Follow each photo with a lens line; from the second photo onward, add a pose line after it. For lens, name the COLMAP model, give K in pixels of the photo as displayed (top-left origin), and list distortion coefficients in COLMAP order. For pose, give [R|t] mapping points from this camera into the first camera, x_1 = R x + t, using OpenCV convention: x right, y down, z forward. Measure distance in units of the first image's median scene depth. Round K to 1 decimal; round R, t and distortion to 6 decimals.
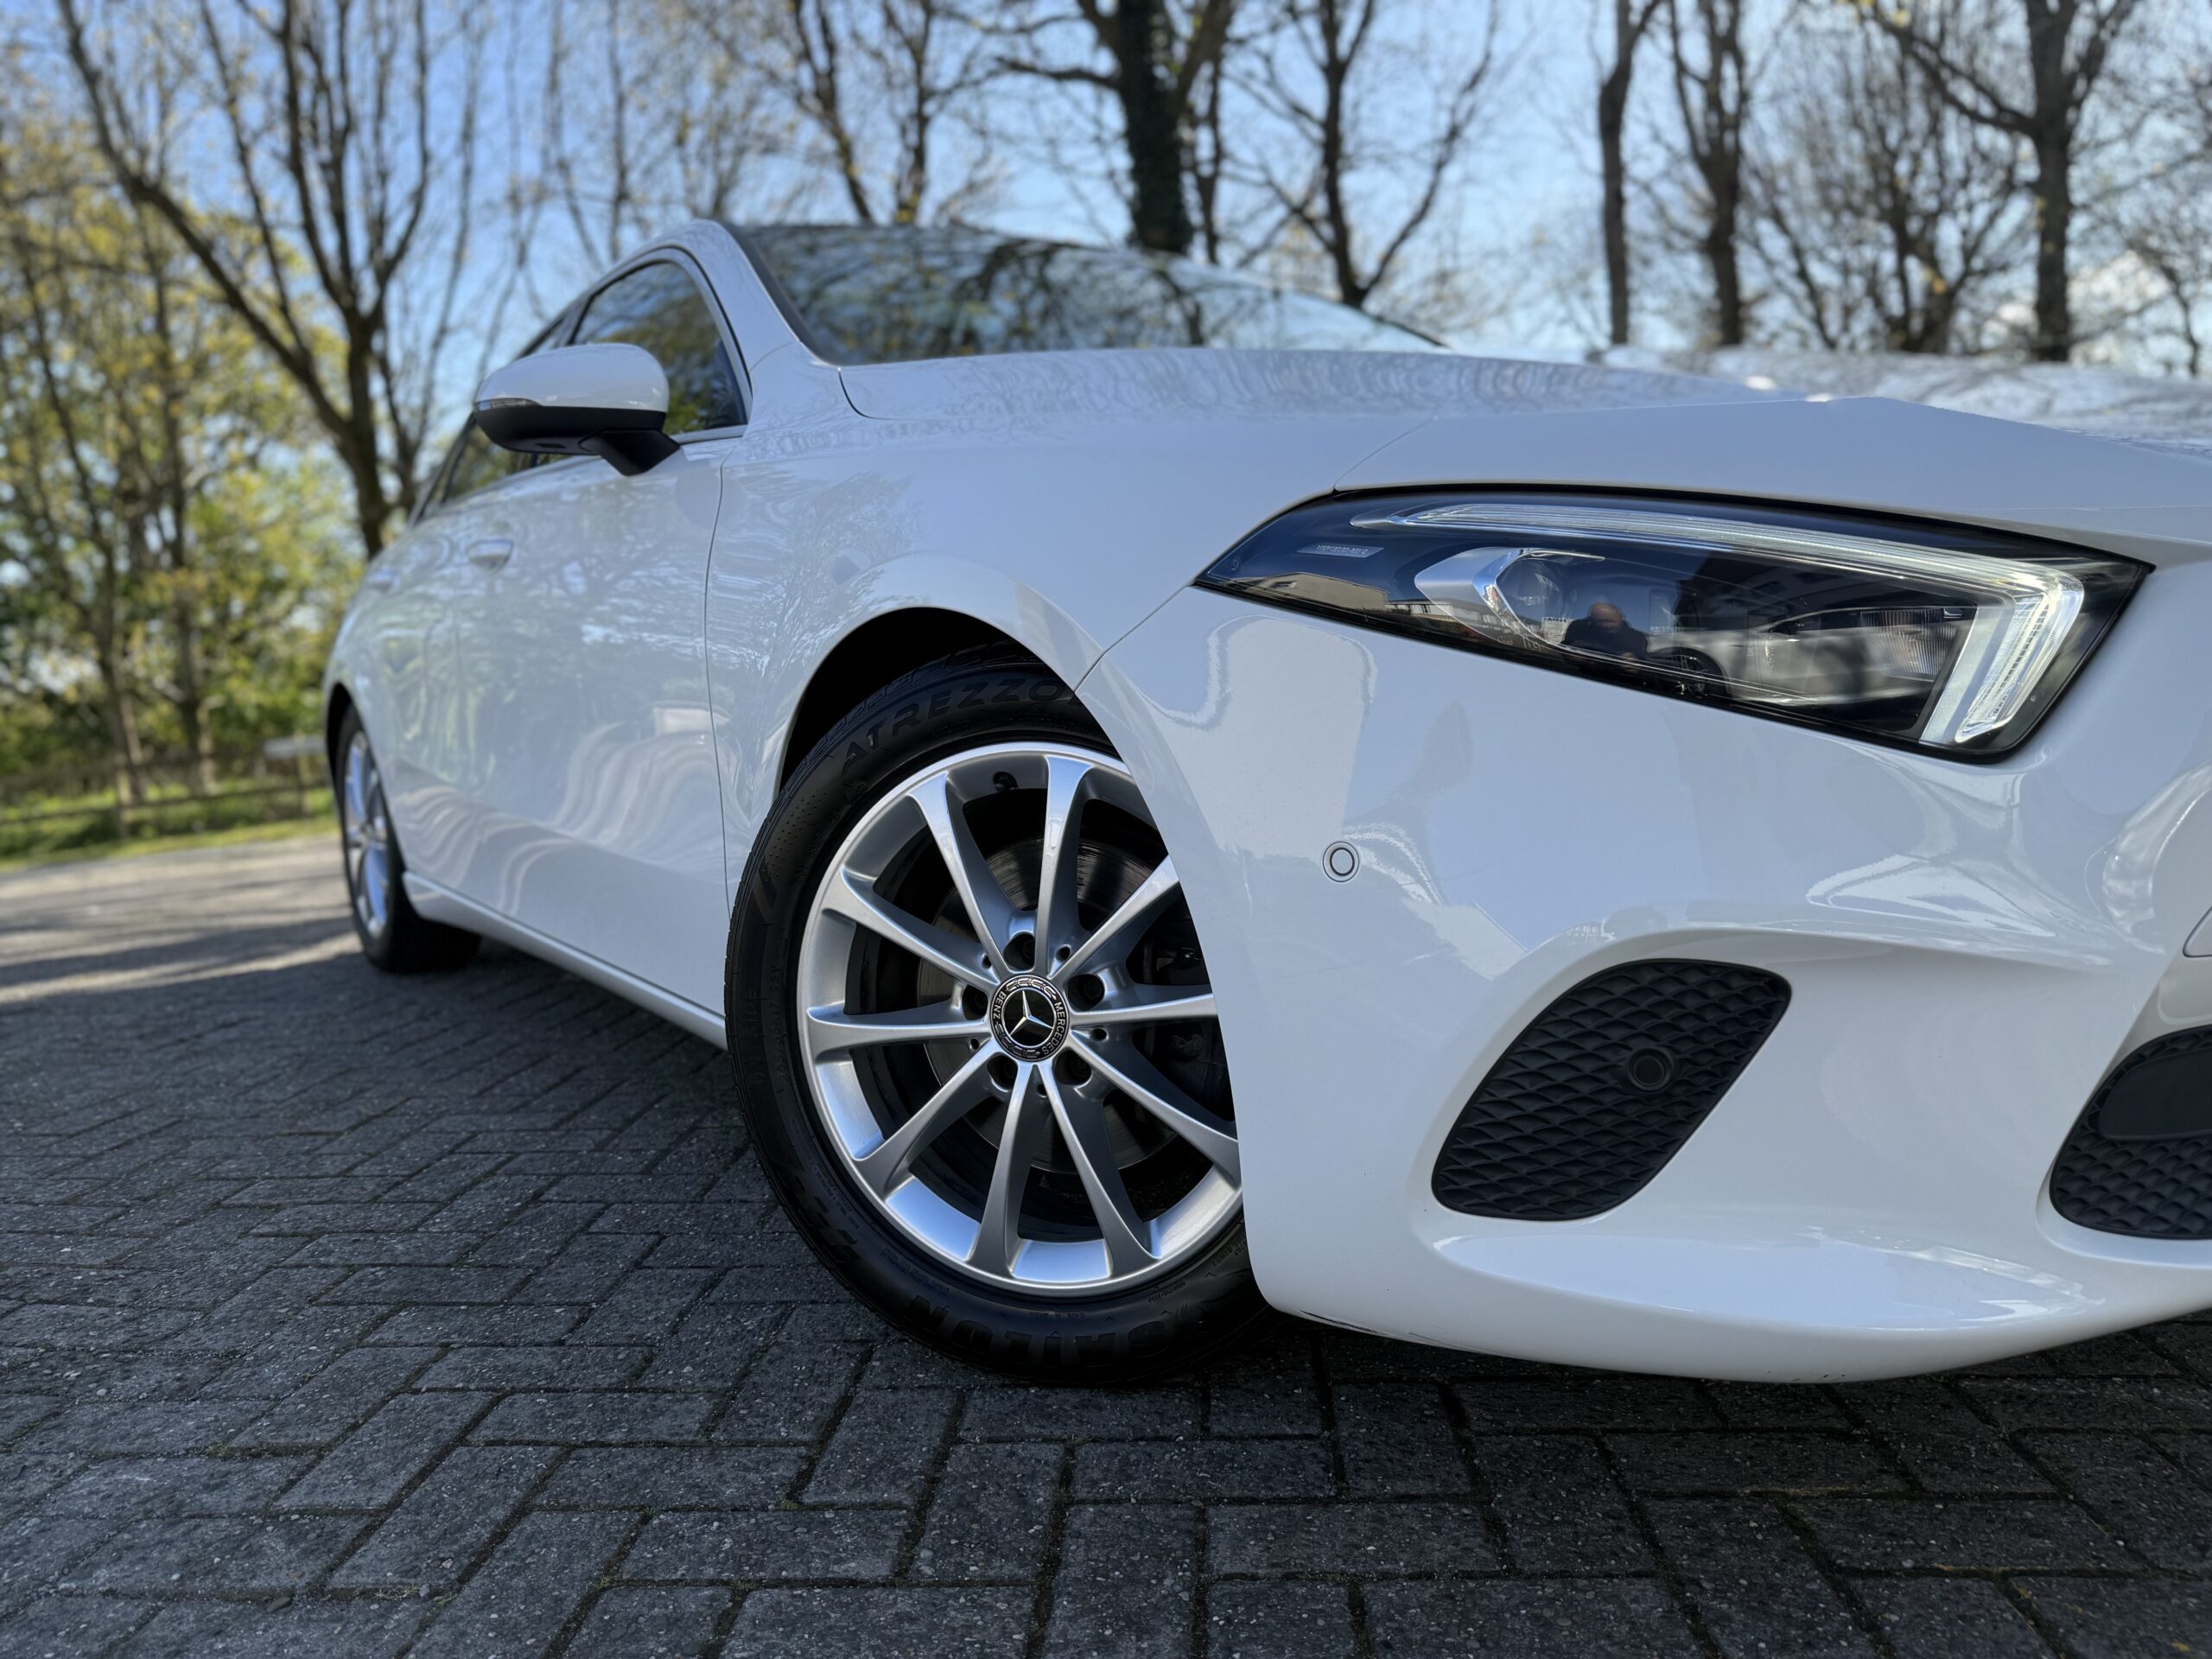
lens RADIAL K [[1597.7, 0, 1107.6], [0, 1597.7, 847.2], [0, 0, 1]] dist [0.002042, -0.013258]
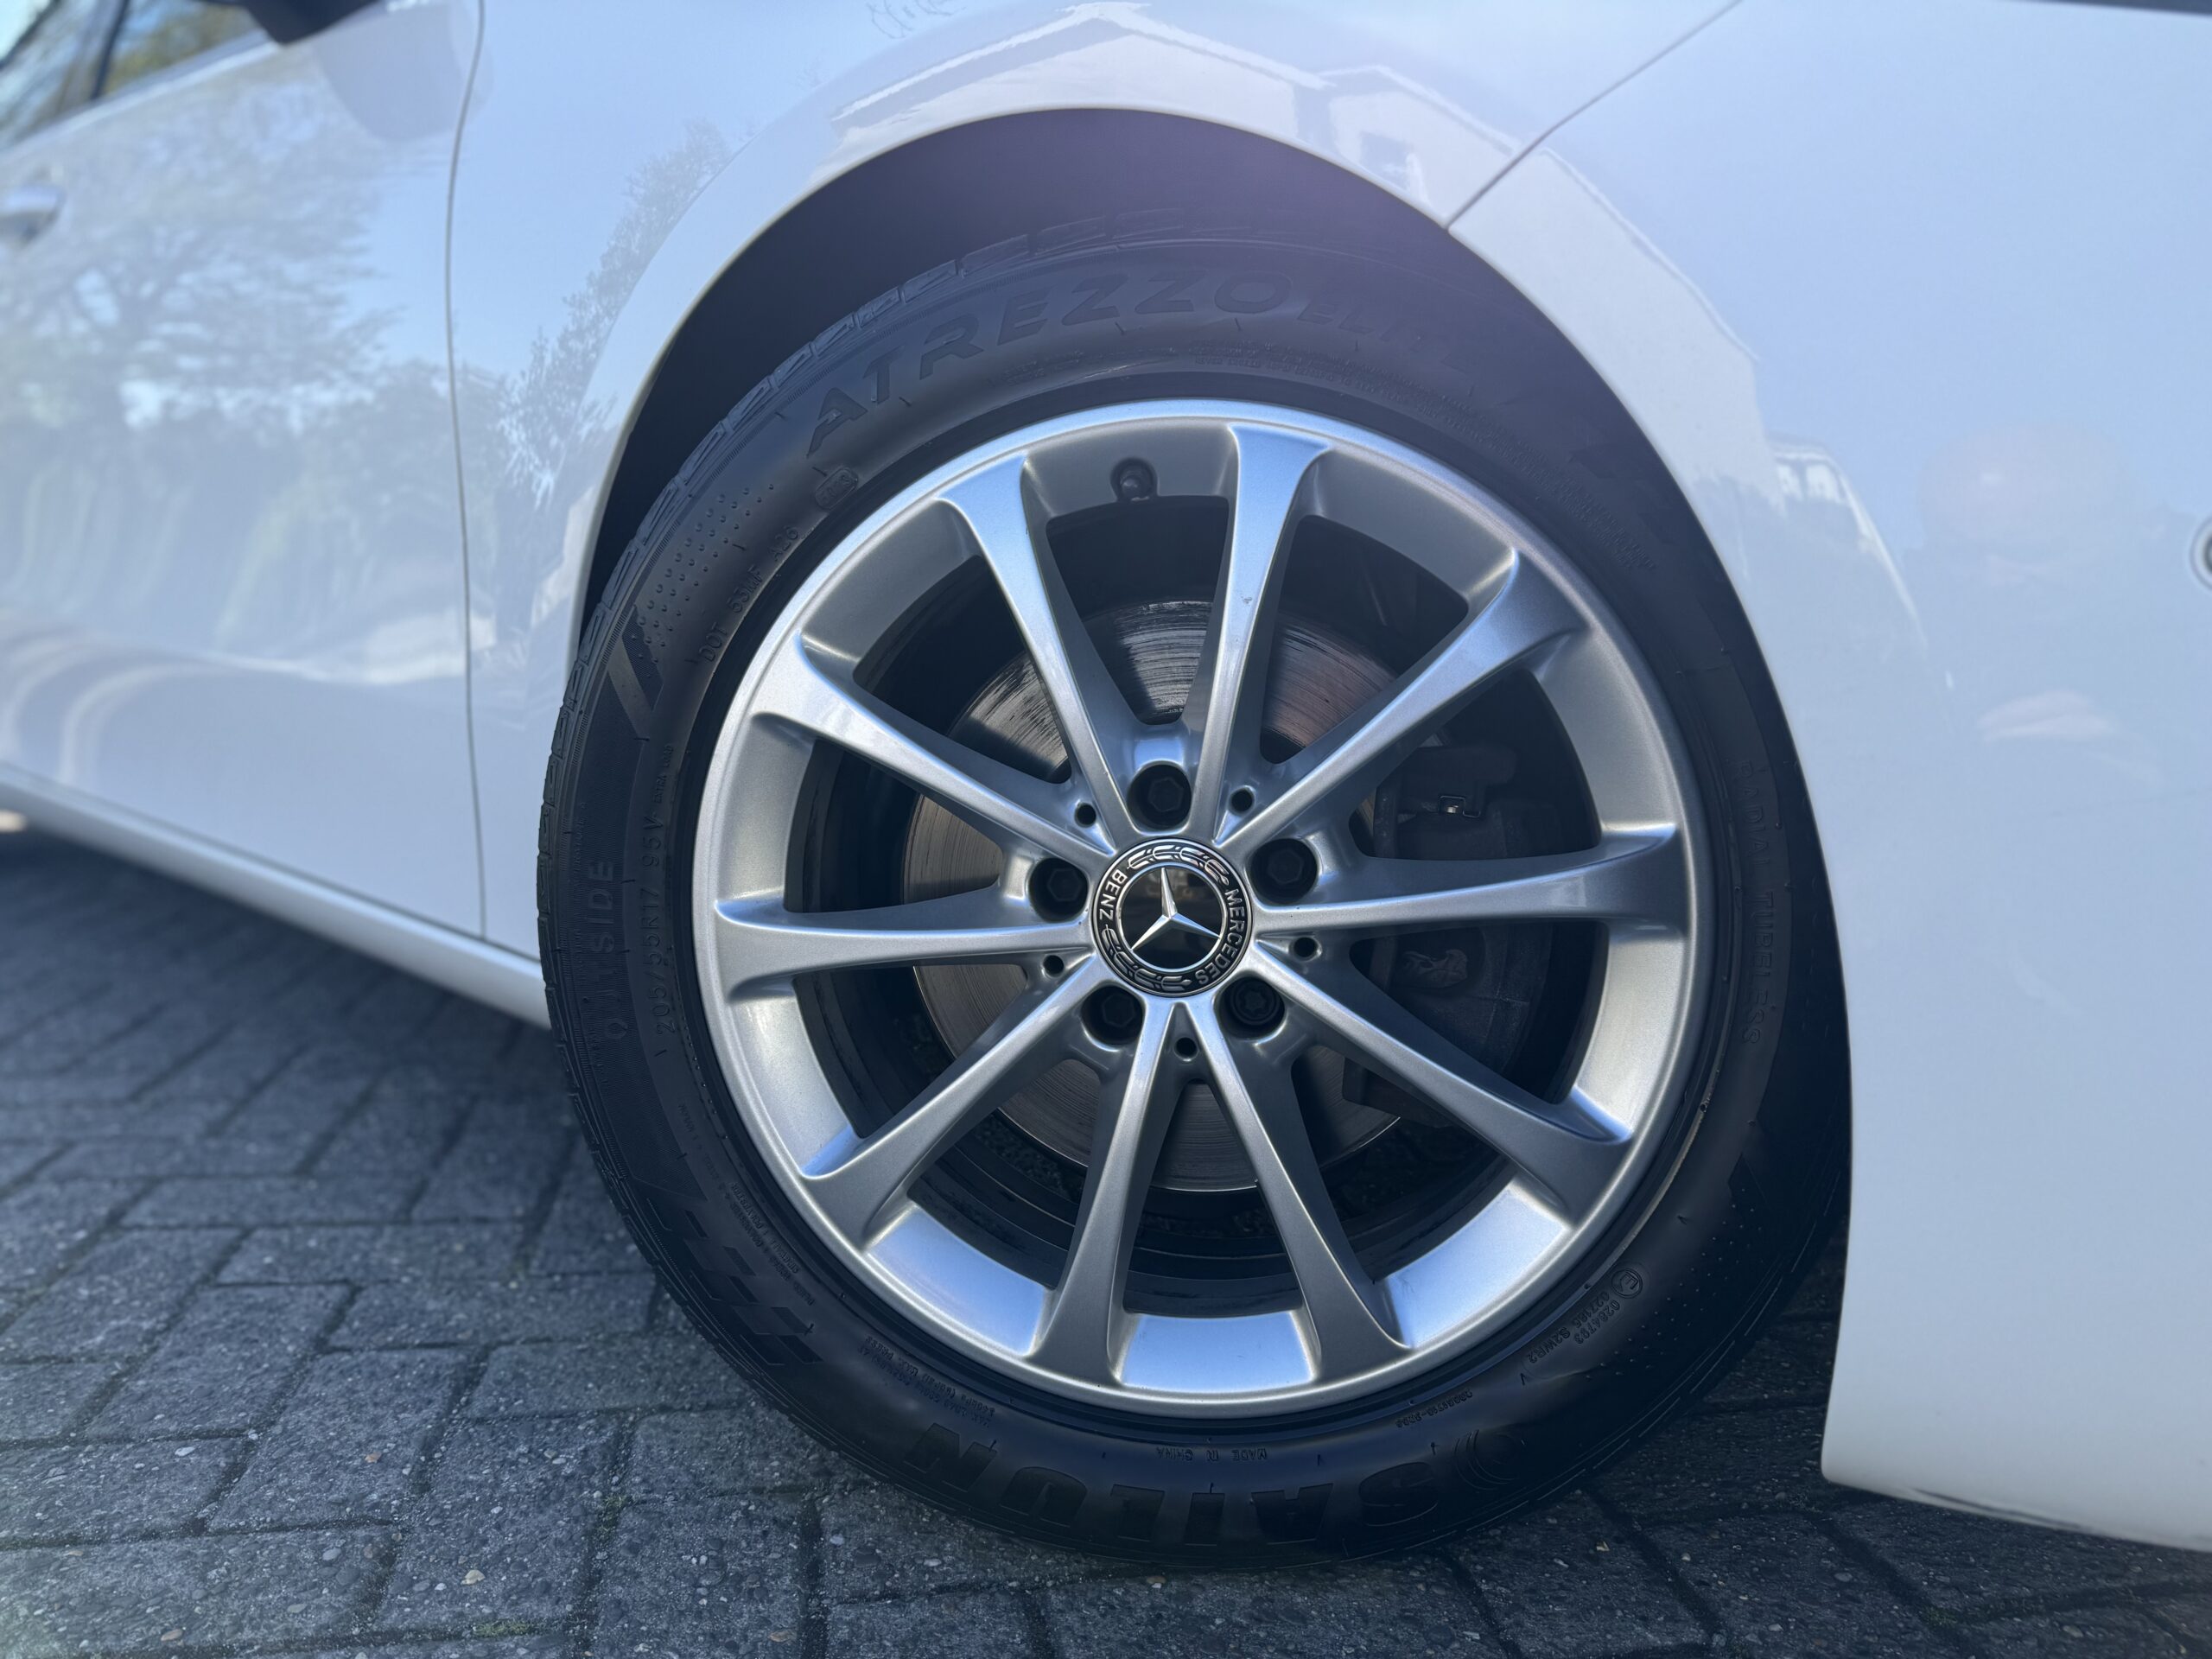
lens RADIAL K [[1597.7, 0, 1113.1], [0, 1597.7, 870.0], [0, 0, 1]] dist [0.002042, -0.013258]
pose [[0.970153, 0.015446, 0.242000, -0.188503], [-0.029262, 0.998133, 0.053604, 0.058270], [-0.240720, -0.059086, 0.968794, 0.450188]]
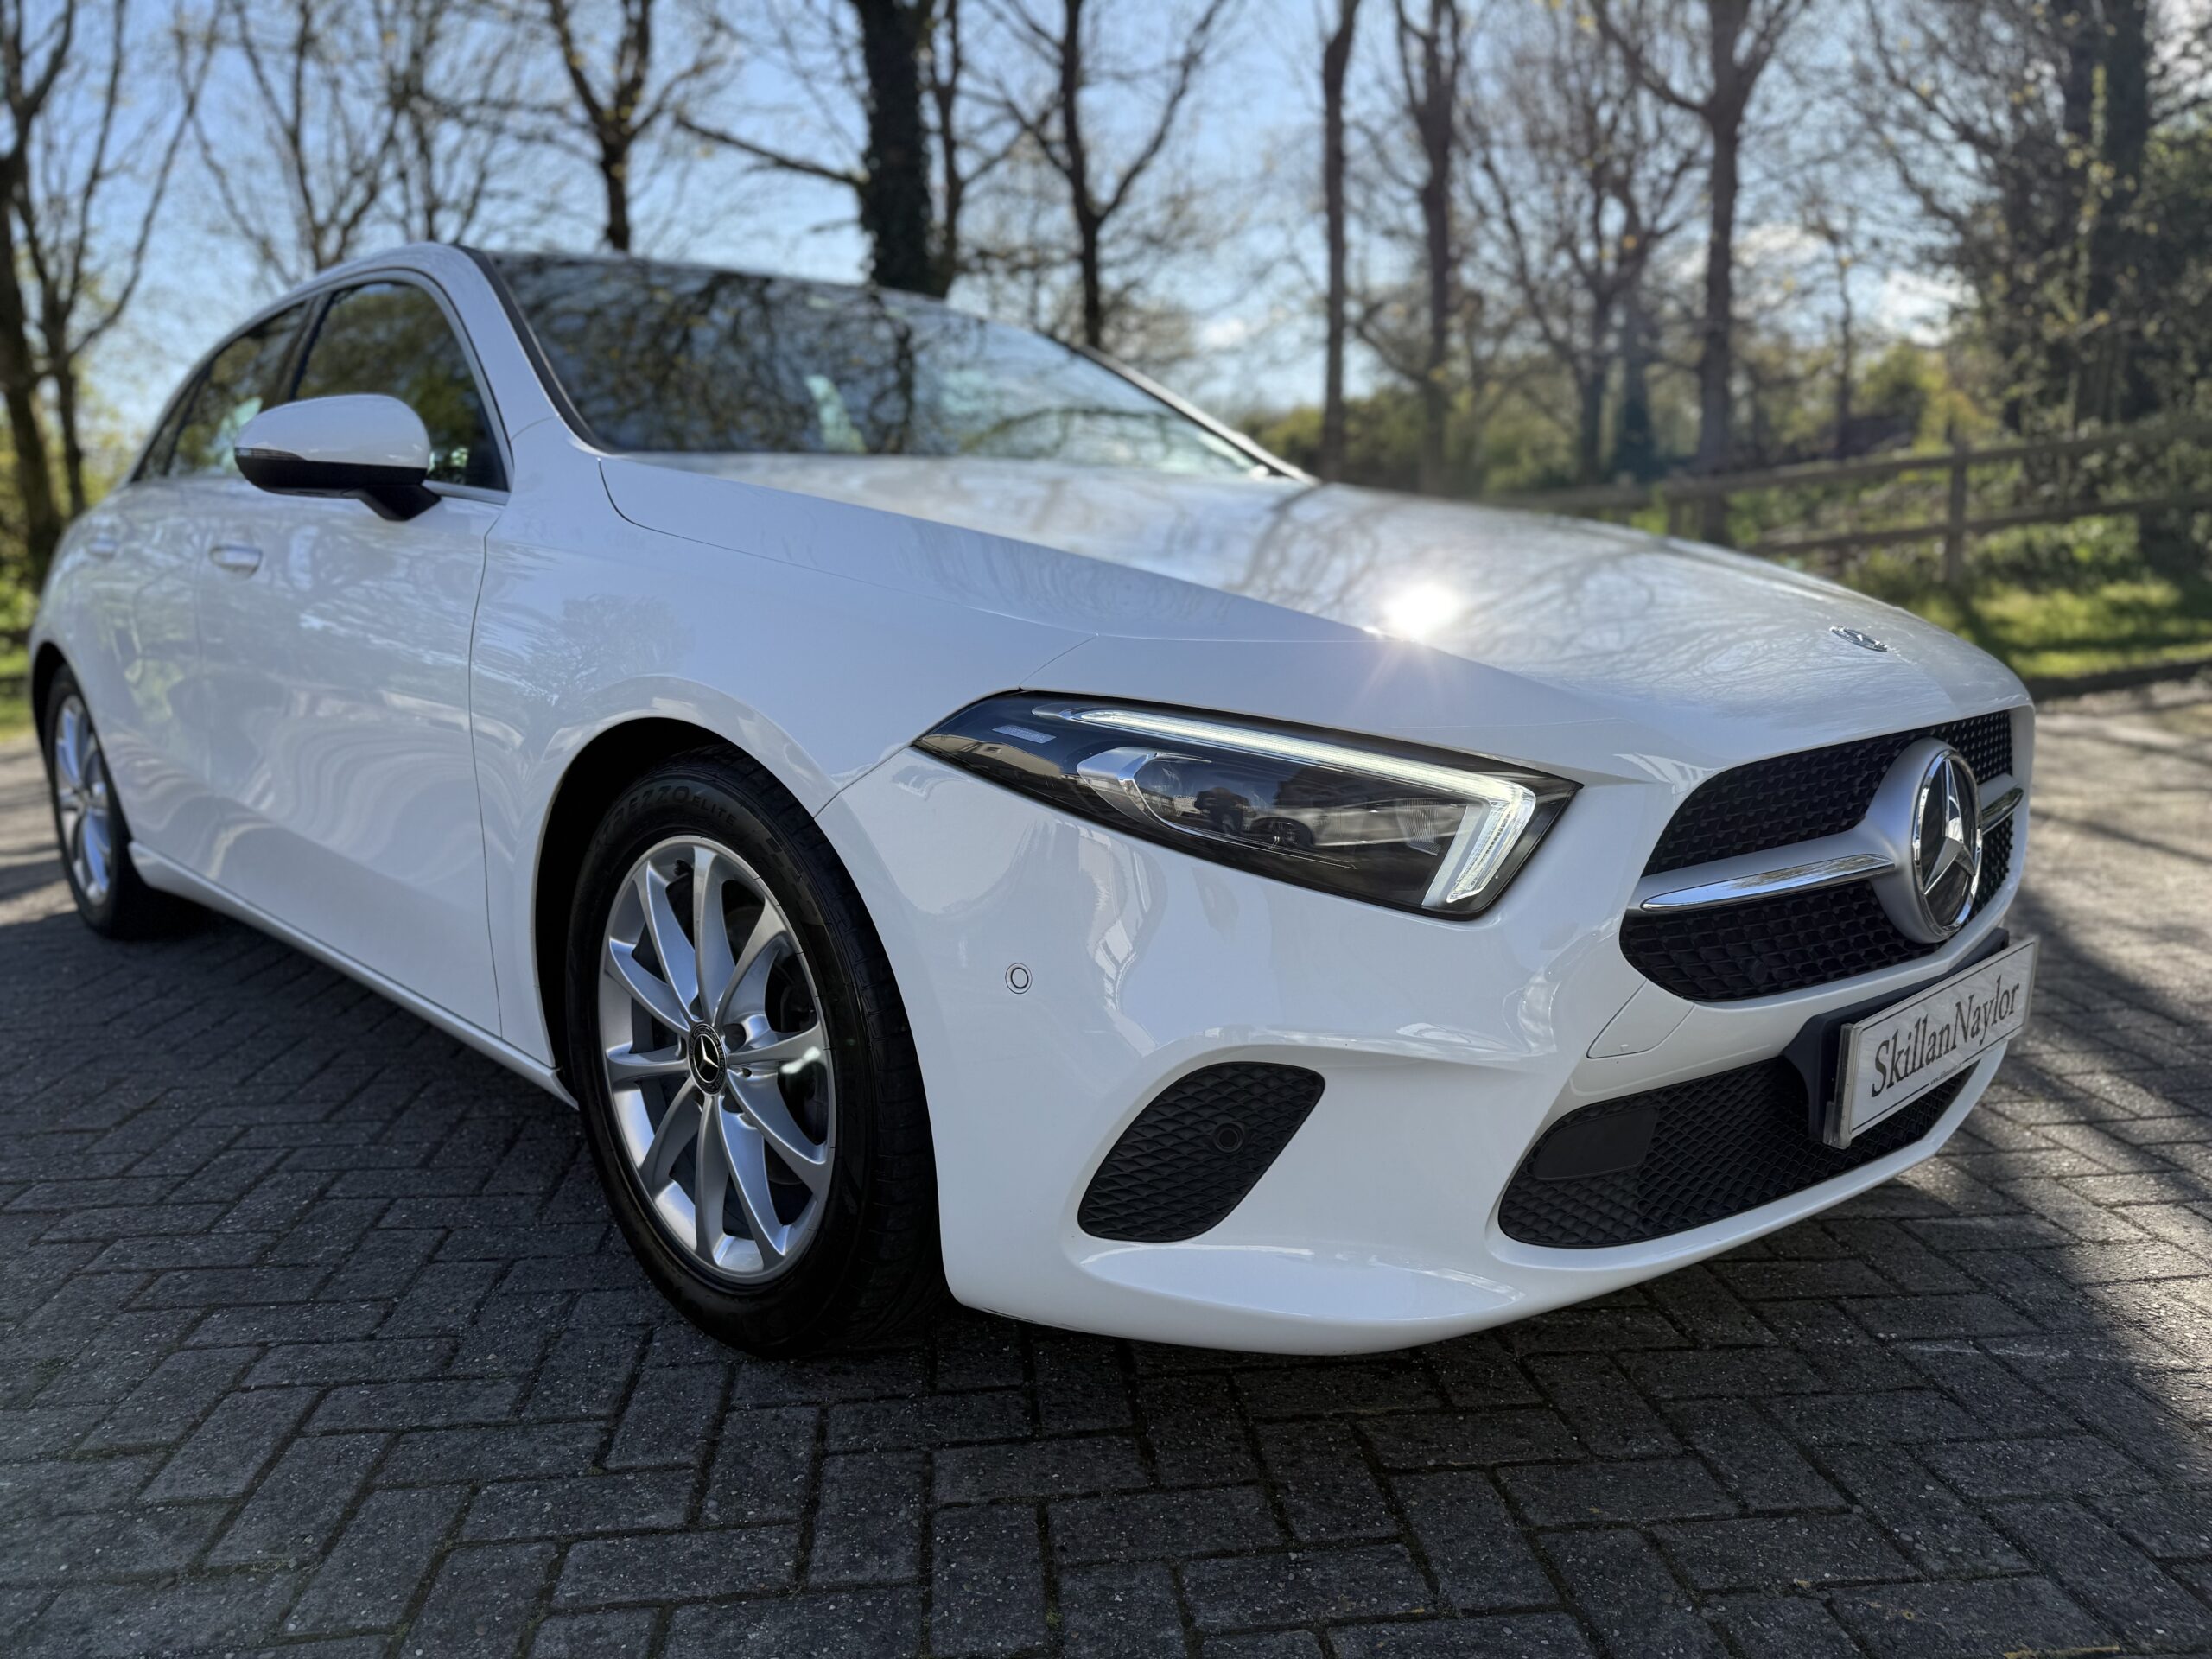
lens RADIAL K [[1597.7, 0, 1128.5], [0, 1597.7, 842.6], [0, 0, 1]] dist [0.002042, -0.013258]
pose [[0.984326, -0.001559, 0.176351, -0.007318], [-0.009514, 0.998035, 0.061926, -0.129550], [-0.176101, -0.062634, 0.982377, -0.217498]]
